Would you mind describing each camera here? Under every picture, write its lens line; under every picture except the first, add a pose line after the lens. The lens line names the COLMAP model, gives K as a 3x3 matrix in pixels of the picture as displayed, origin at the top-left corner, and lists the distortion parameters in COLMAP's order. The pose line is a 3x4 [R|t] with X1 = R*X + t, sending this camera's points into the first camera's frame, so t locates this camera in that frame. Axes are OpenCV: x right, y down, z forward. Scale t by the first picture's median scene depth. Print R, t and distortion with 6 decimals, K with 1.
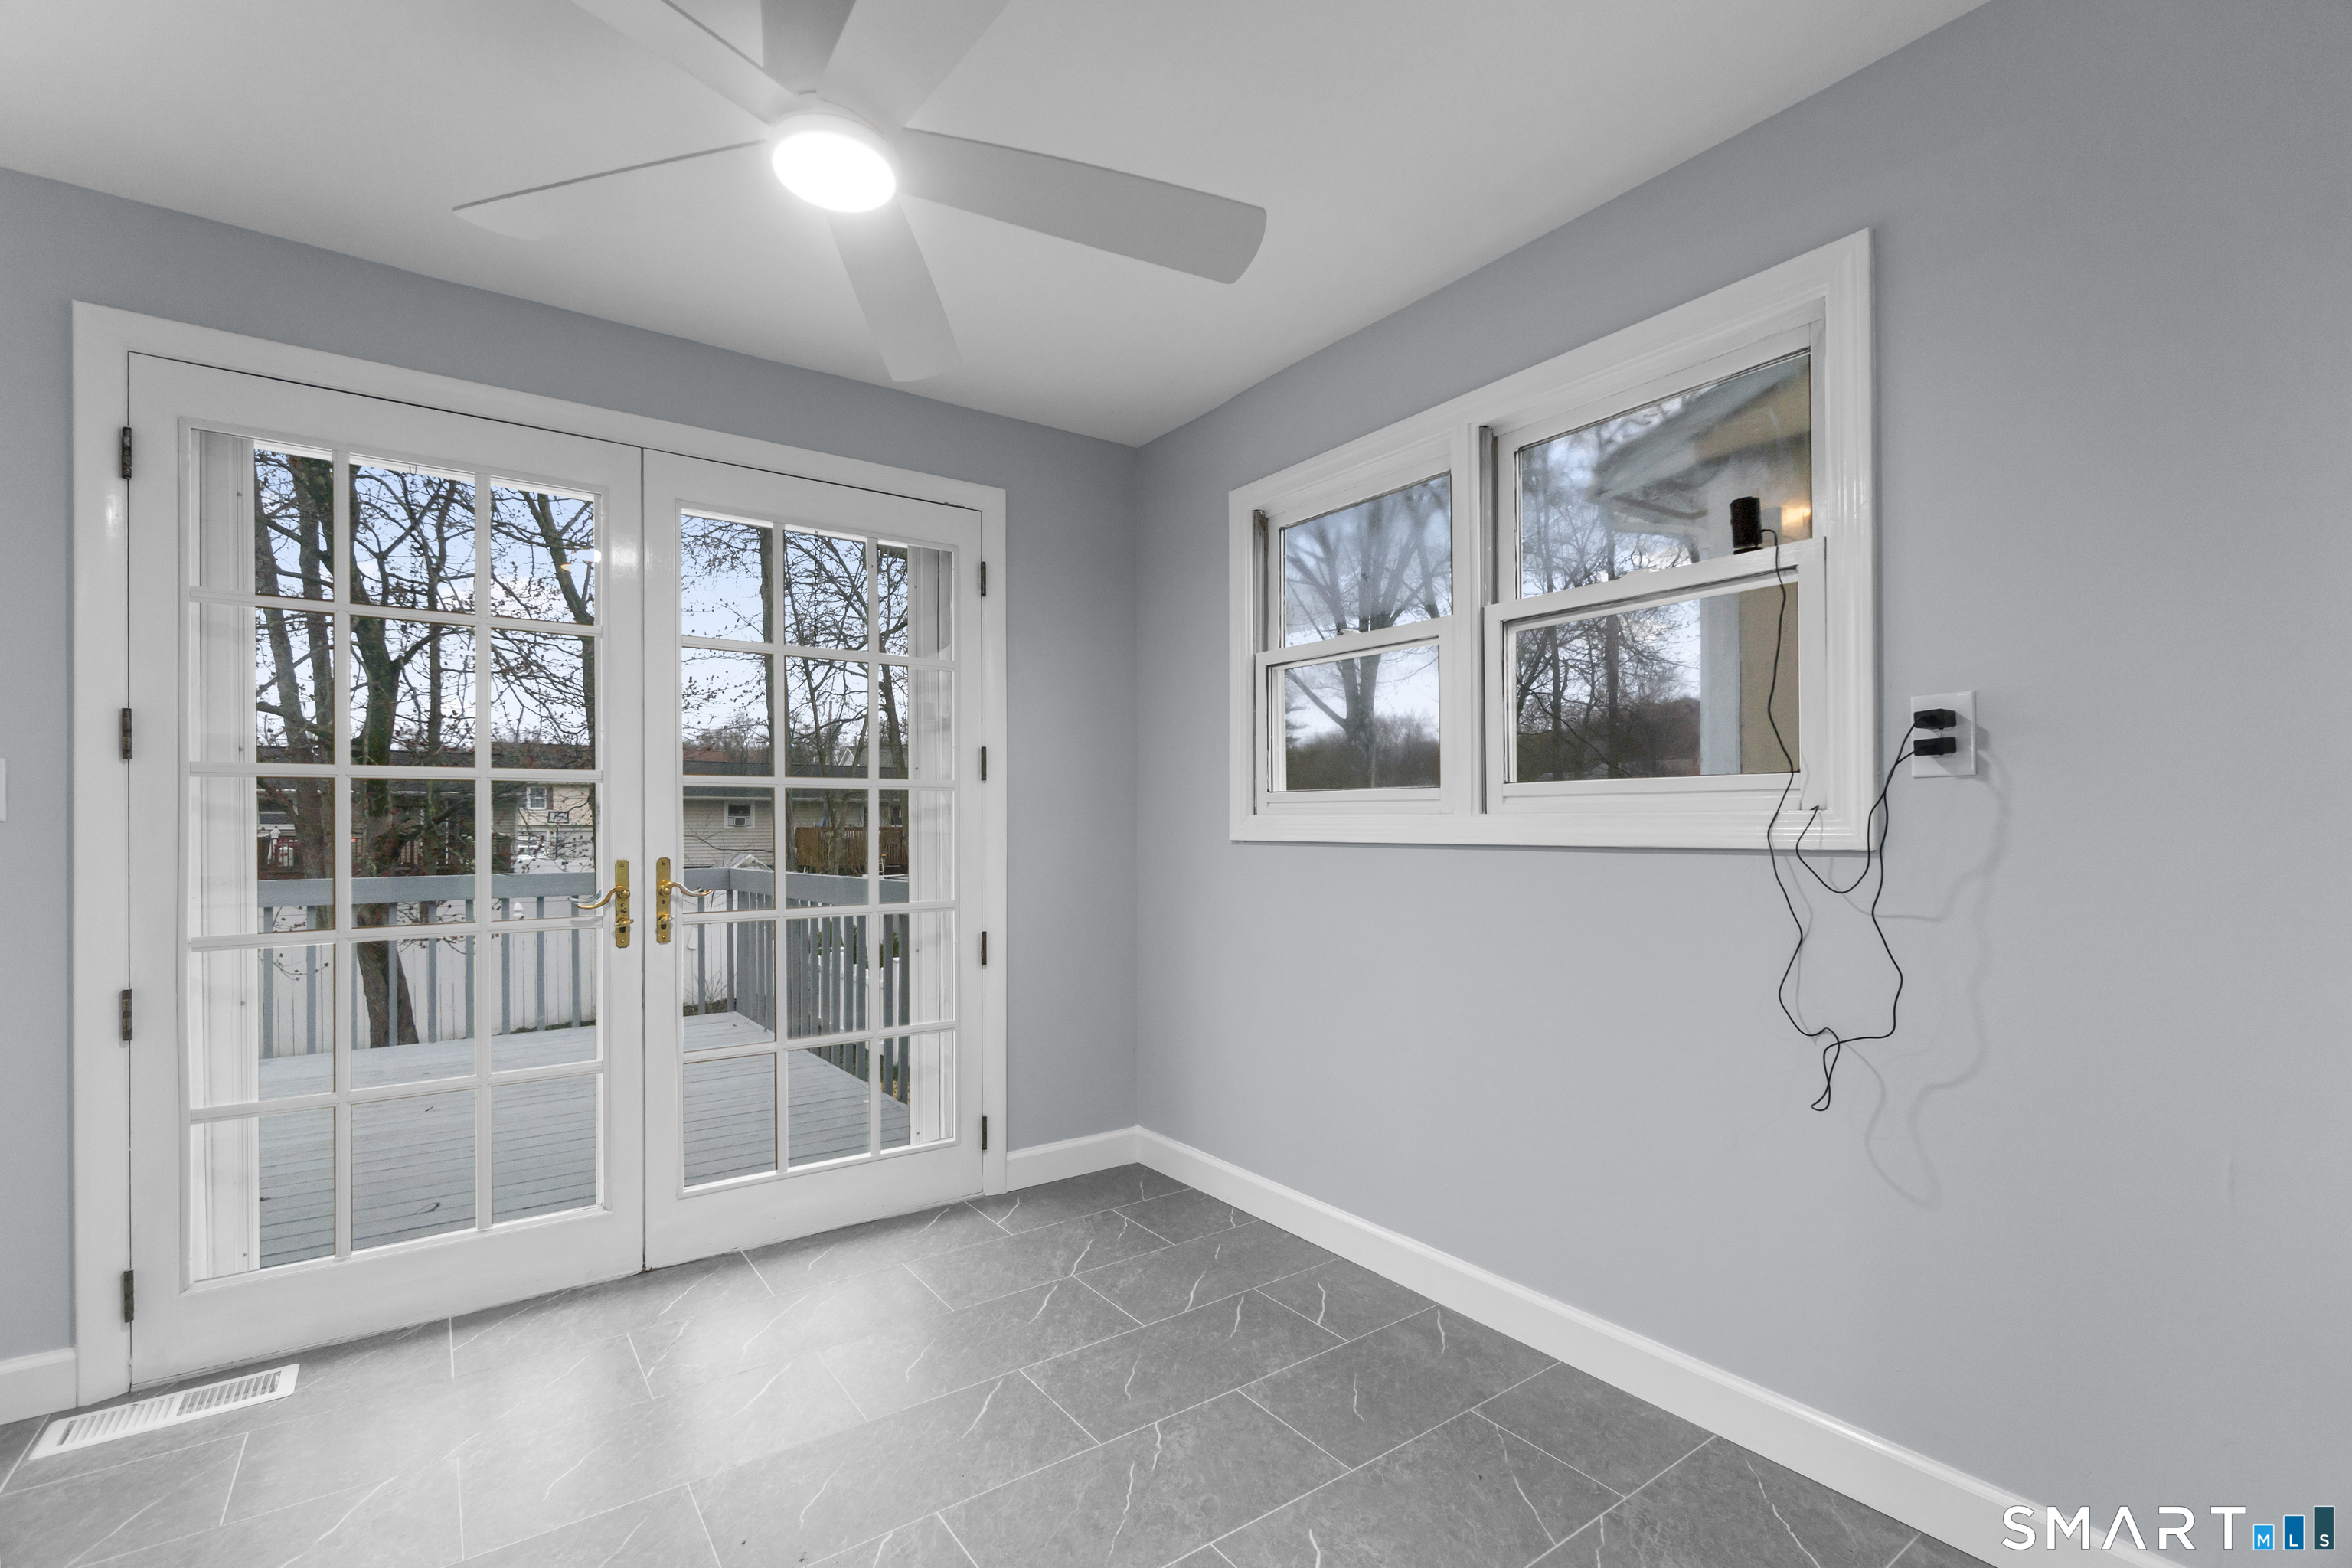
lens RADIAL K [[1031.6, 0, 1189.4], [0, 1031.6, 824.2], [0, 0, 1]] dist [-0.003480, 0.001299]
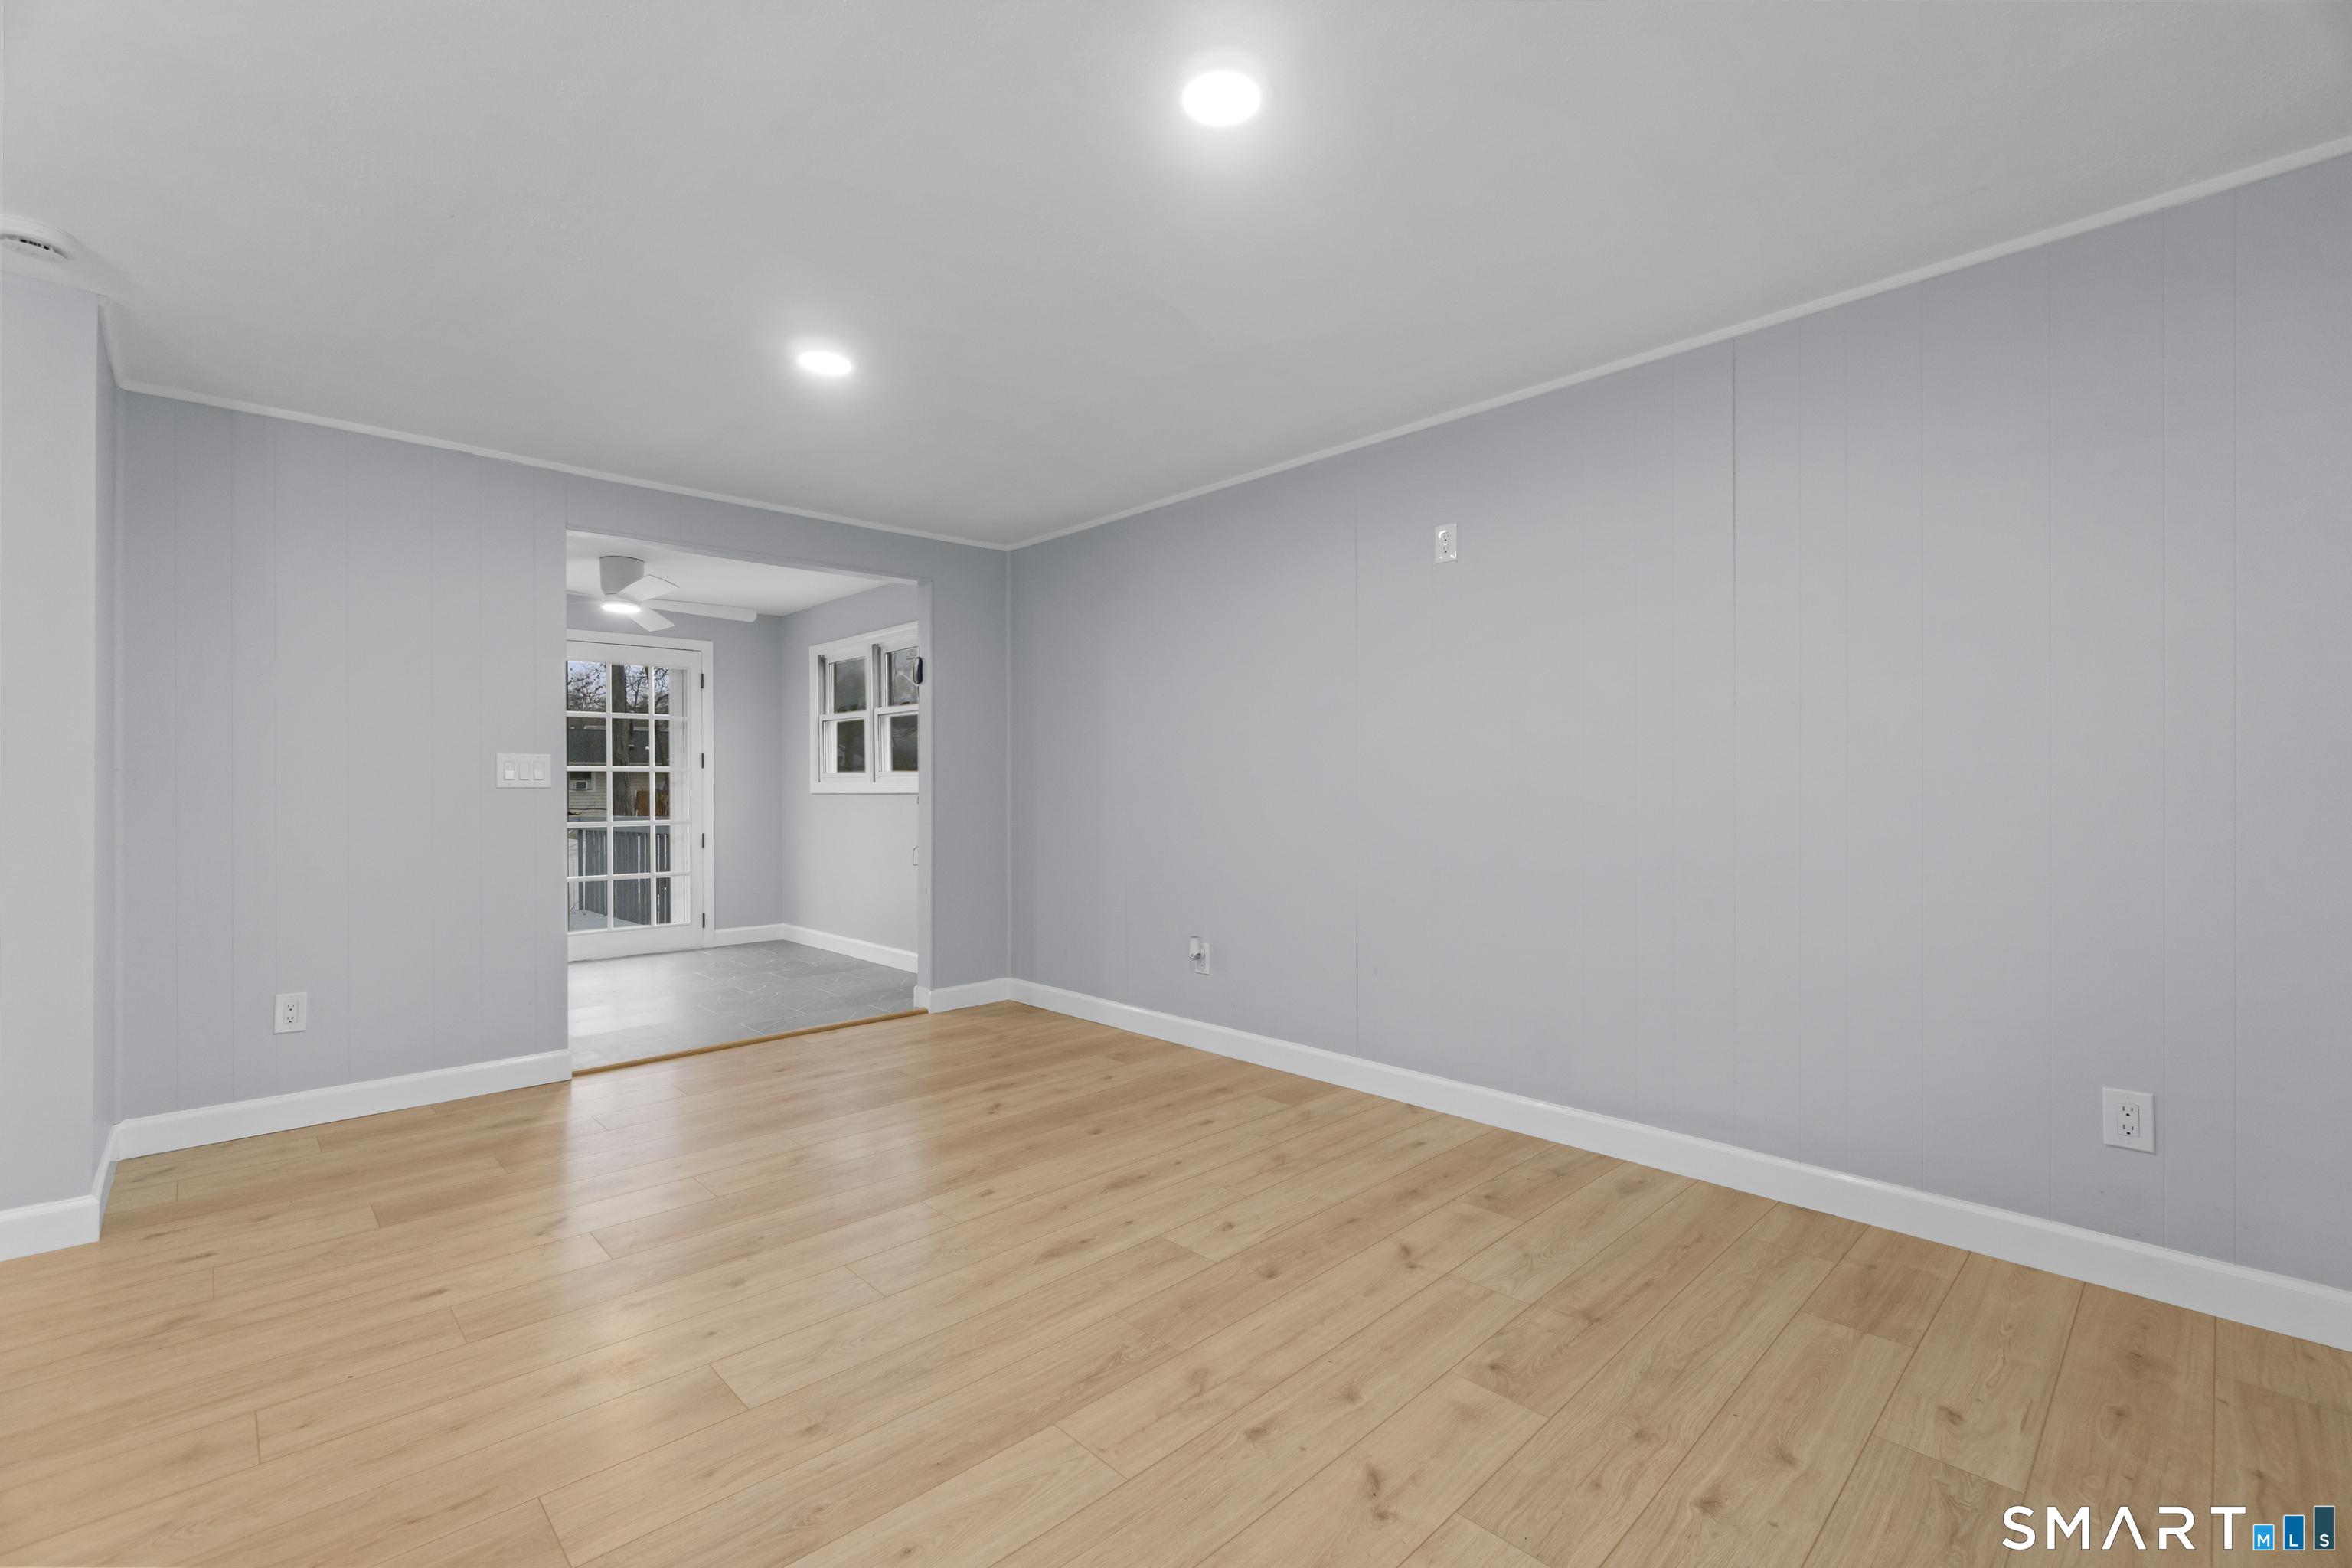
lens RADIAL K [[1031.6, 0, 1188.3], [0, 1031.6, 784.8], [0, 0, 1]] dist [-0.003480, 0.001299]
pose [[0.991225, -0.003064, 0.132150, 0.694889], [0.003267, 0.999994, -0.001314, 0.003748], [-0.132145, 0.001734, 0.991229, -1.738460]]
